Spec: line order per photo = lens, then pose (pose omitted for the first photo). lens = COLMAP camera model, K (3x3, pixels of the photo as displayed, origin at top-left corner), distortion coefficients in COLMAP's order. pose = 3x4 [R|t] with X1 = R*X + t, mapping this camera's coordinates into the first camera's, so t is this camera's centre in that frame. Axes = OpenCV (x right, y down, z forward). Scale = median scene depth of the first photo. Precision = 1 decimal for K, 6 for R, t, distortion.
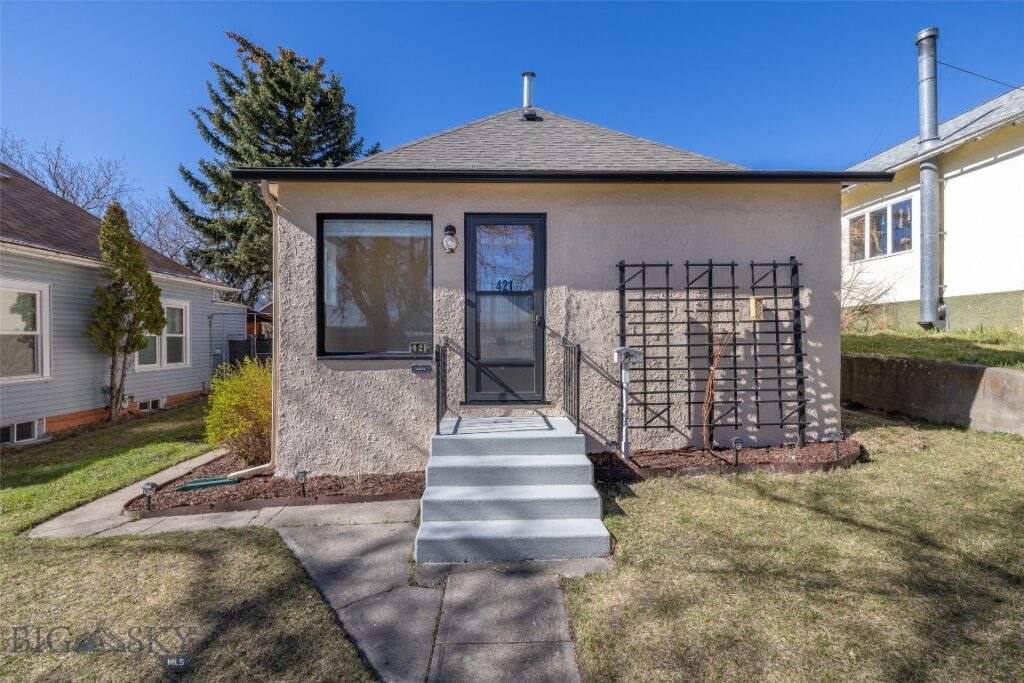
lens RADIAL K [[443.1, 0, 492.4], [0, 443.1, 335.4], [0, 0, 1]] dist [-0.000170, -0.000792]
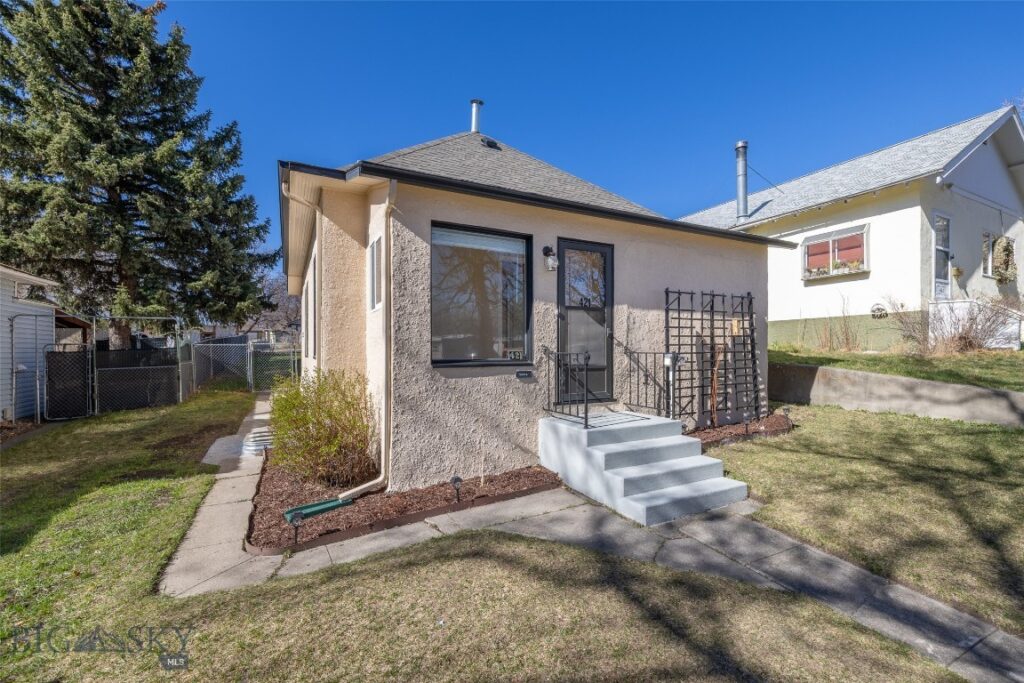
lens RADIAL K [[443.1, 0, 498.8], [0, 443.1, 345.5], [0, 0, 1]] dist [-0.000170, -0.000792]
pose [[0.899695, 0.006614, 0.436470, -0.697789], [-0.003239, 0.999959, -0.008476, 0.013416], [-0.436508, 0.006212, 0.899679, 0.040671]]
